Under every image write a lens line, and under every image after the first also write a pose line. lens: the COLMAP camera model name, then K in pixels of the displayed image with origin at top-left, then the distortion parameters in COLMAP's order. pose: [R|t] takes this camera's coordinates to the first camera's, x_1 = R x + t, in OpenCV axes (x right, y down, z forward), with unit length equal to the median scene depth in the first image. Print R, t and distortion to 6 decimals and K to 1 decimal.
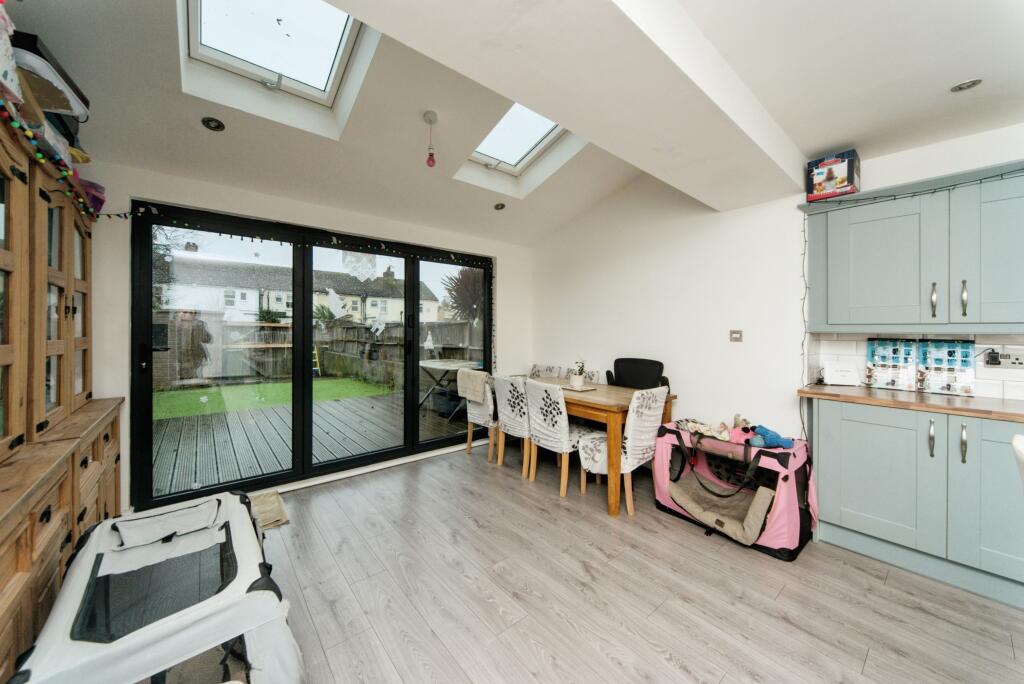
lens RADIAL K [[365.7, 0, 510.0], [0, 365.7, 330.4], [0, 0, 1]] dist [0.000769, -0.000495]
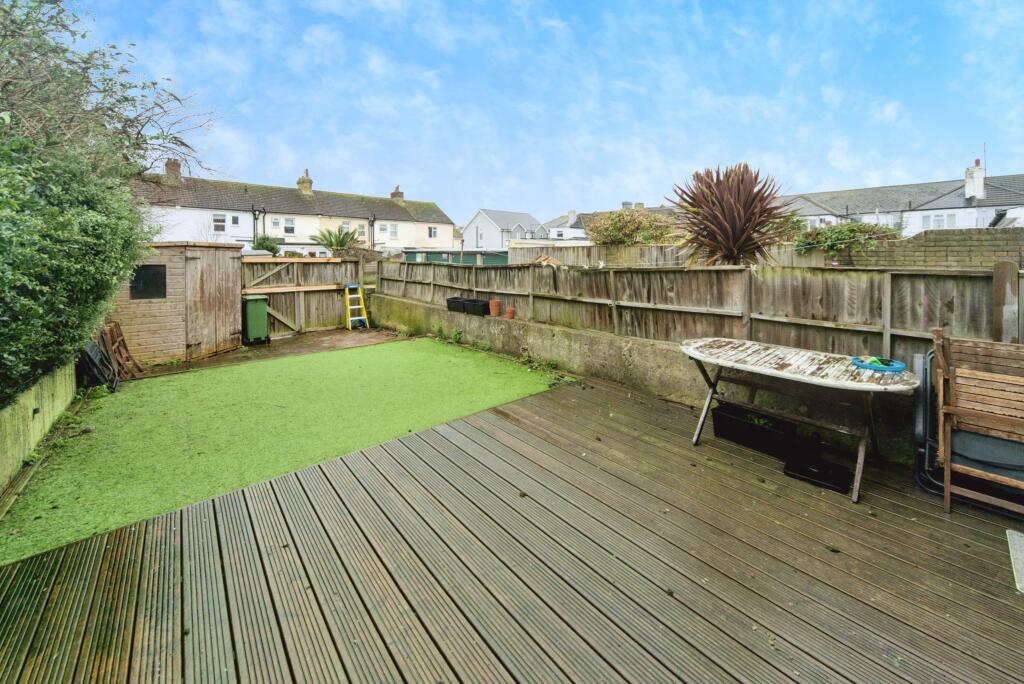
lens RADIAL K [[386.6, 0, 520.6], [0, 386.6, 257.5], [0, 0, 1]] dist [-0.000440, -0.000132]
pose [[0.999731, -0.006926, 0.022154, -0.830213], [0.006758, 0.999948, 0.007629, -0.083819], [-0.022206, -0.007478, 0.999725, 0.769084]]
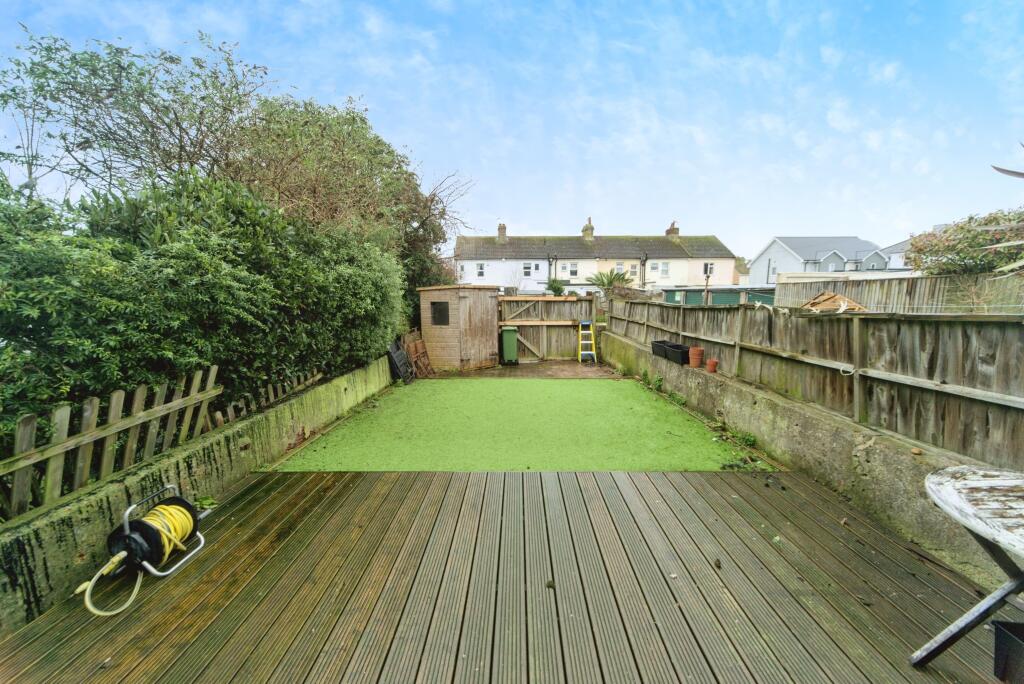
lens RADIAL K [[365.7, 0, 515.8], [0, 365.7, 348.0], [0, 0, 1]] dist [0.000769, -0.000495]
pose [[0.763128, 0.081981, -0.641027, -0.528413], [0.011932, 0.989965, 0.140811, -0.079331], [0.646137, -0.115105, 0.754491, 1.059001]]
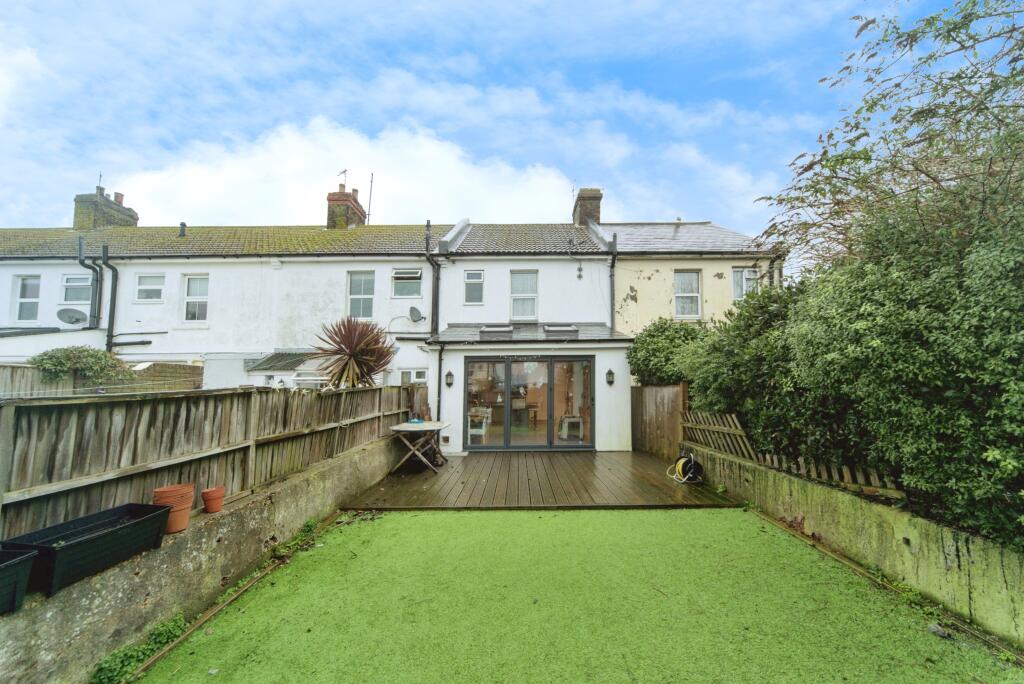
lens RADIAL K [[365.7, 0, 508.4], [0, 365.7, 339.3], [0, 0, 1]] dist [0.000769, -0.000495]
pose [[-0.747613, 0.092358, 0.657681, -1.824393], [0.008724, 0.991564, -0.129327, -0.037720], [-0.664077, -0.090949, -0.742112, 2.738278]]
